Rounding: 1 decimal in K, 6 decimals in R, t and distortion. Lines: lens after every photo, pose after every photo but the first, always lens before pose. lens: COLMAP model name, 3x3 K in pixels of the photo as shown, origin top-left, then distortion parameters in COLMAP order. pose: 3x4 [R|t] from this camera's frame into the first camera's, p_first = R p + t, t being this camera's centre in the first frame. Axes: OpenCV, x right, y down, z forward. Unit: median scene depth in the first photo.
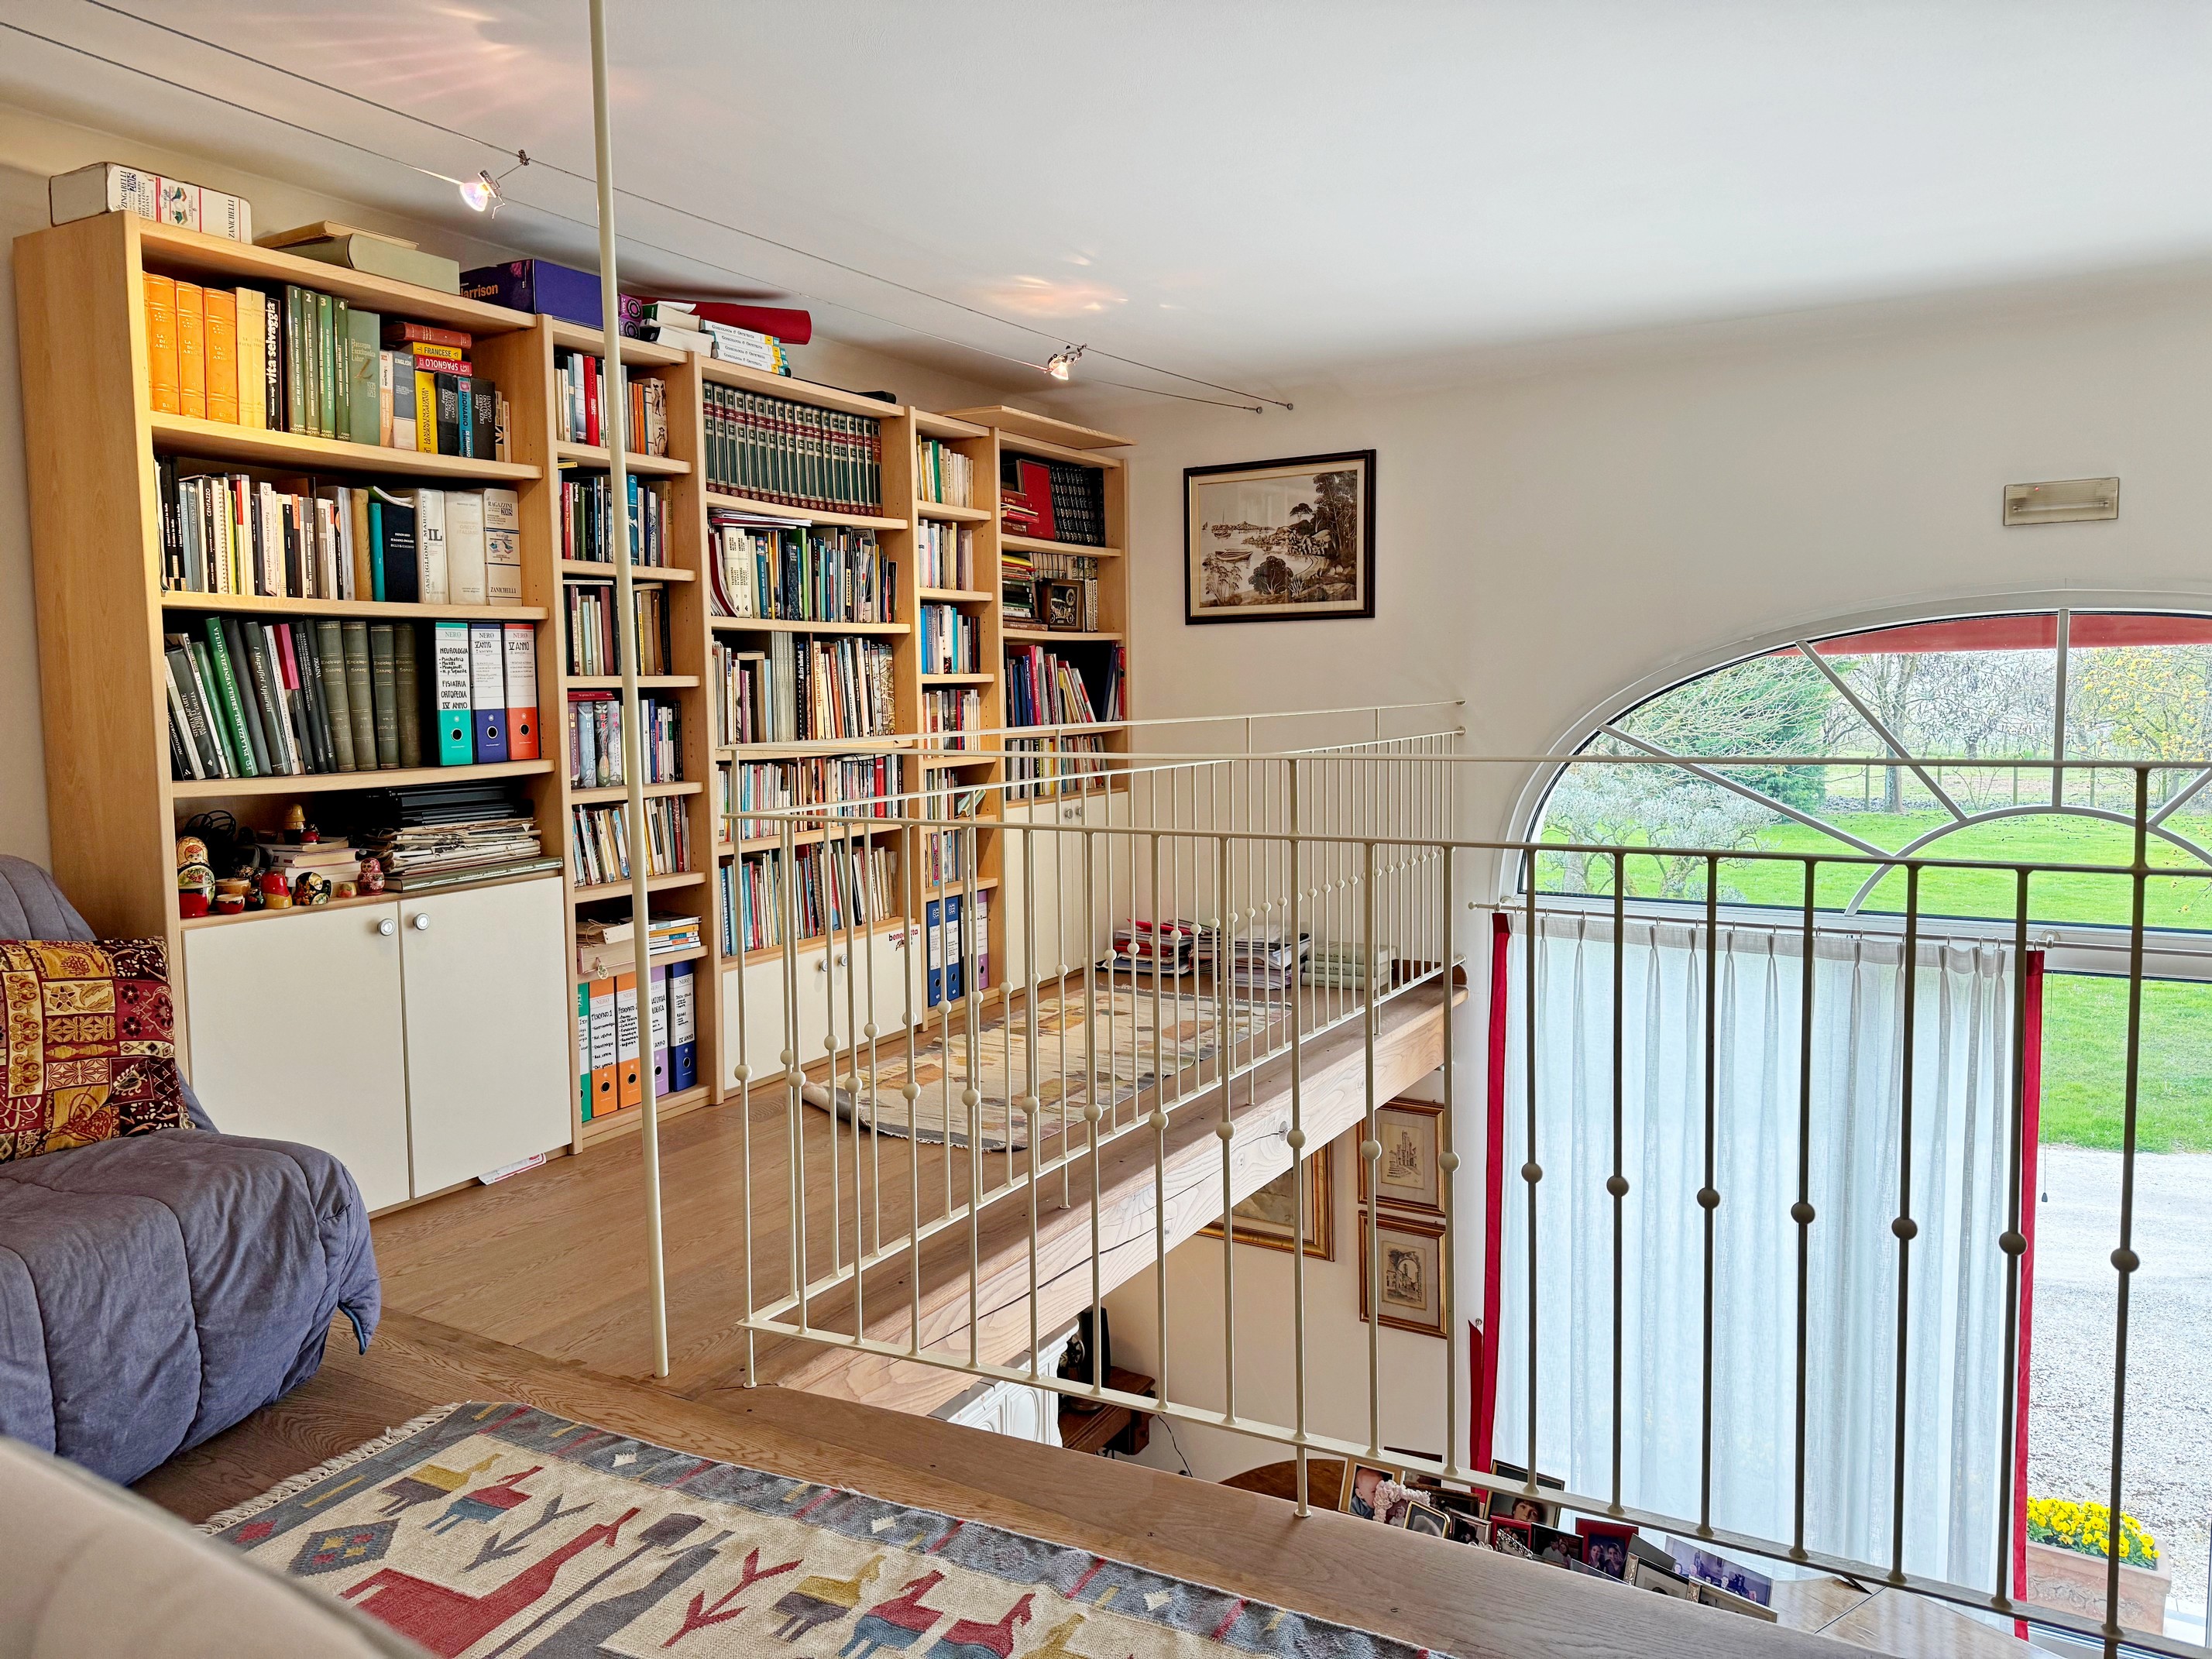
lens RADIAL K [[1527.2, 0, 1106.0], [0, 1527.2, 829.5], [0, 0, 1]] dist [0.186072, -0.365023]
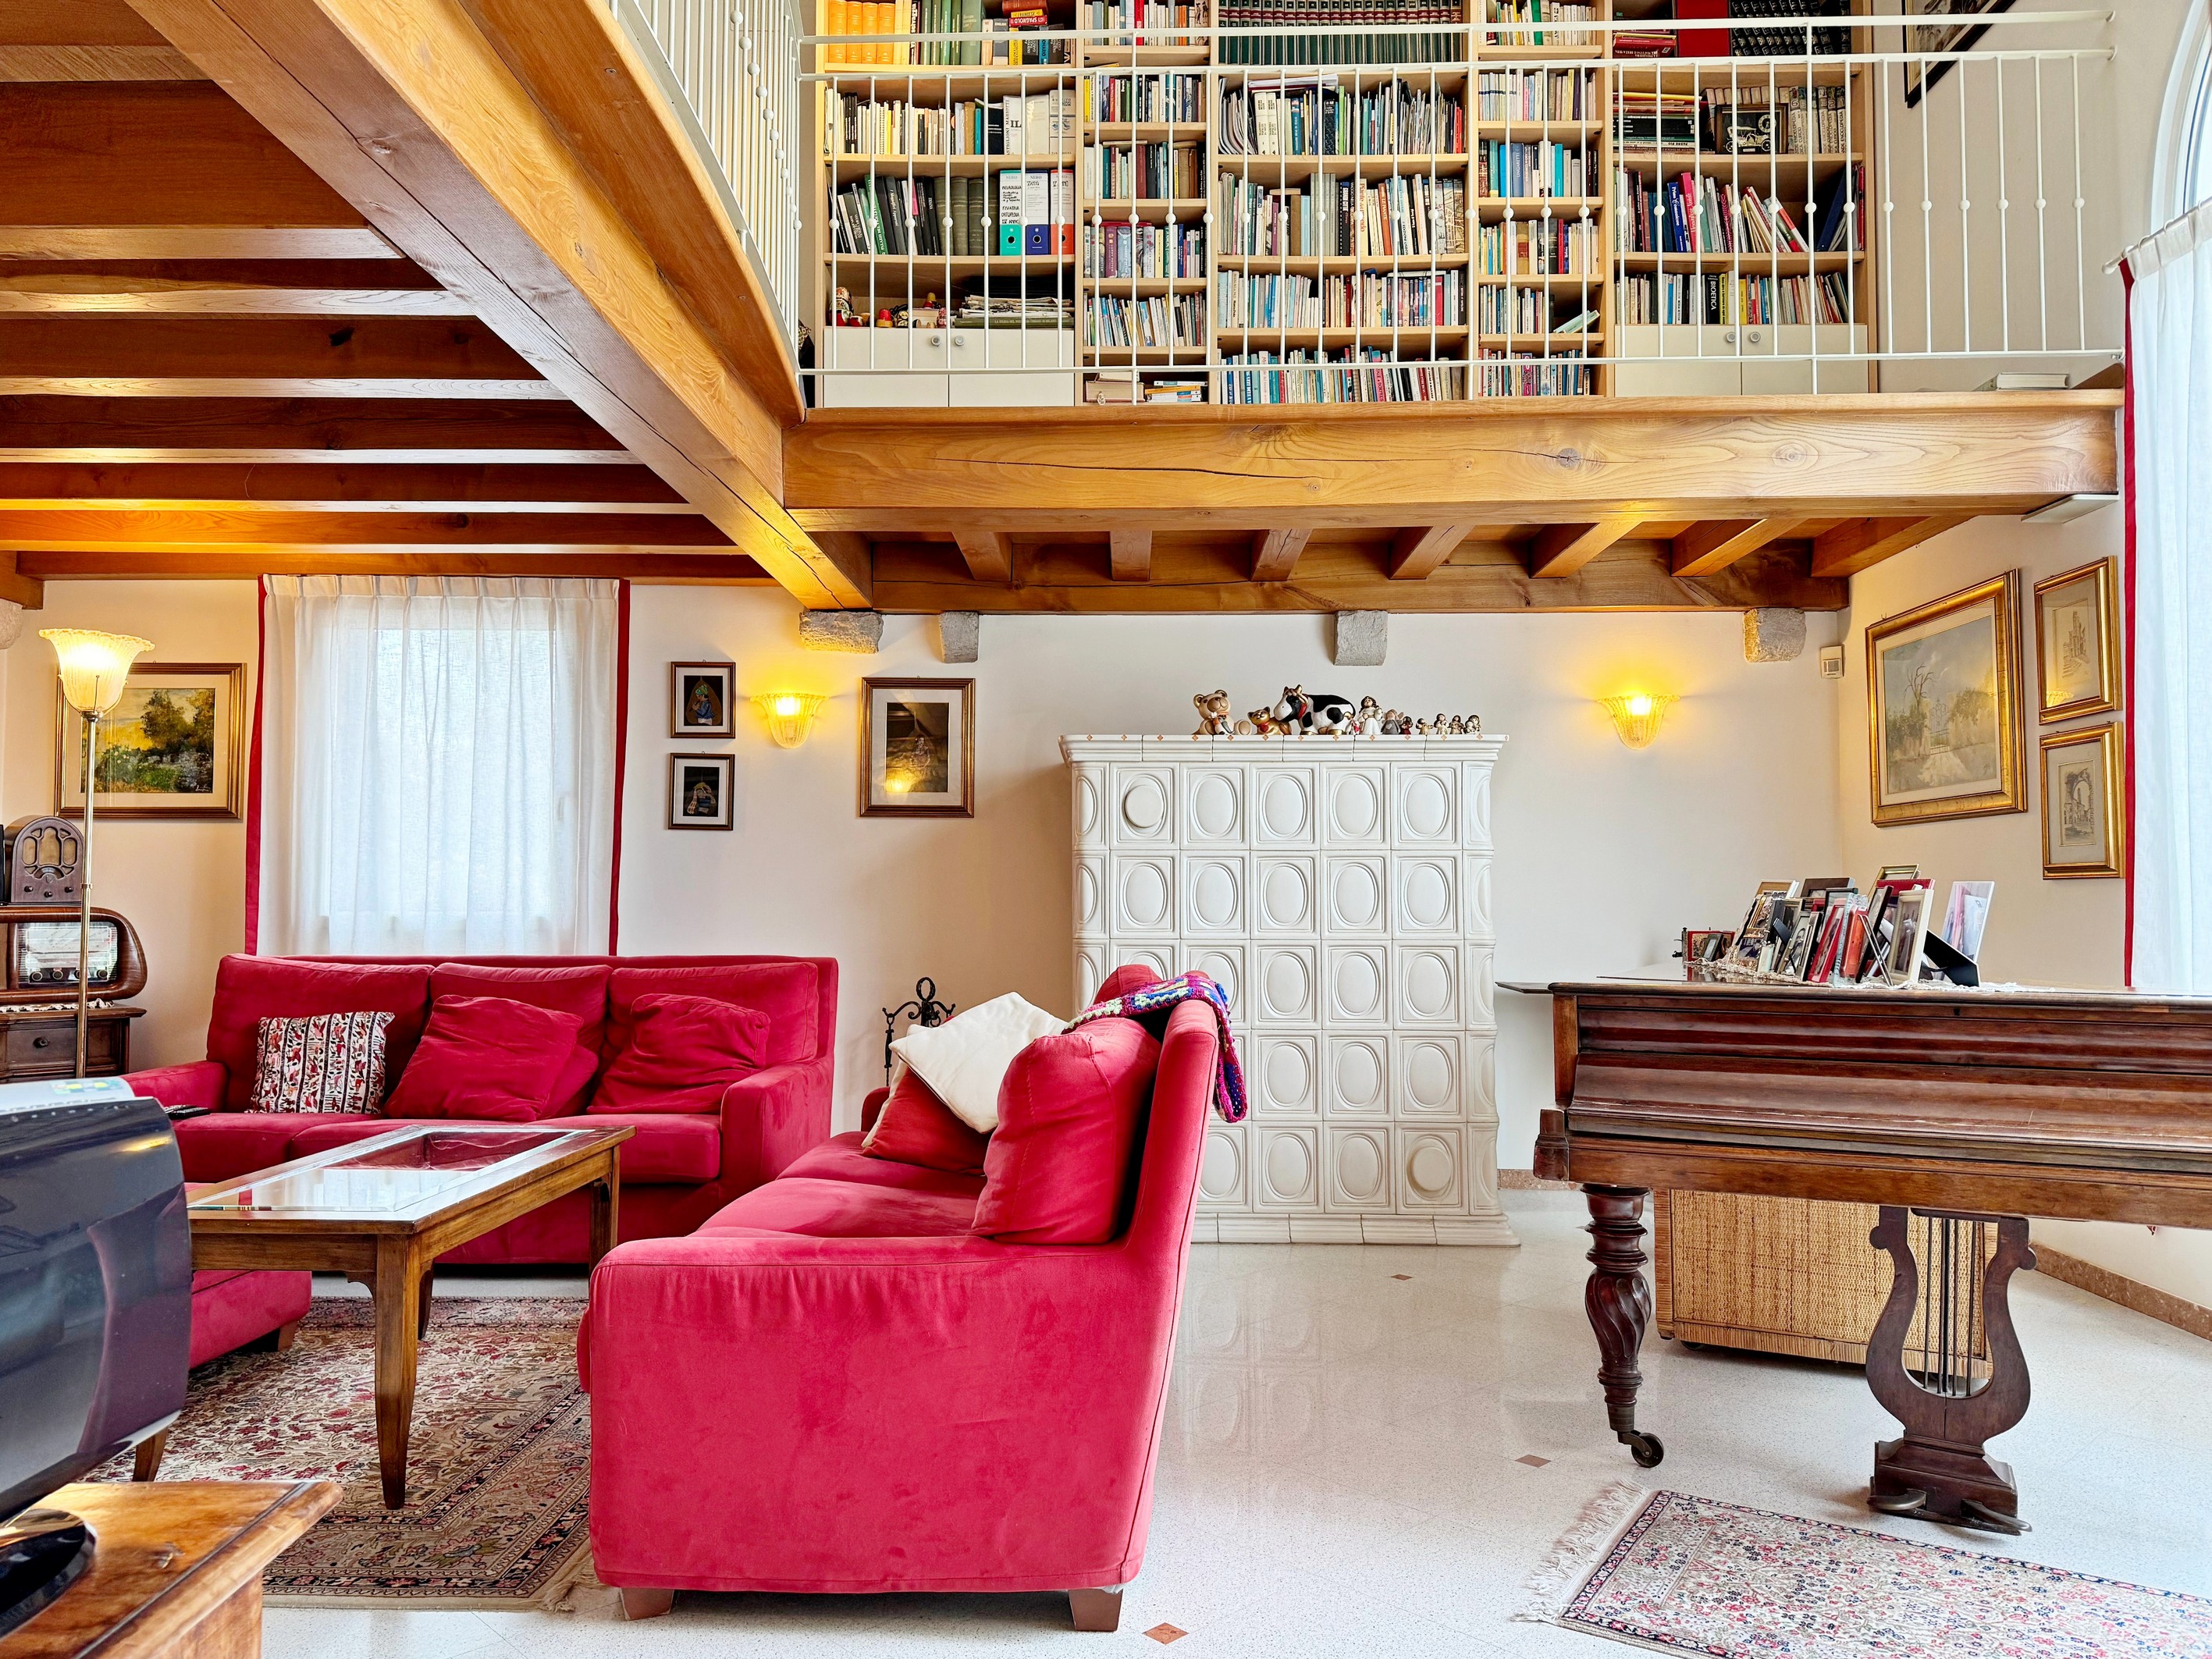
lens RADIAL K [[1527.1, 0, 1106.0], [0, 1527.1, 829.5], [0, 0, 1]] dist [0.186072, -0.365023]
pose [[0.496000, -0.024504, -0.867977, 0.764854], [-0.088037, 0.993032, -0.078343, 0.499885], [0.863848, 0.115272, 0.490386, 0.280206]]
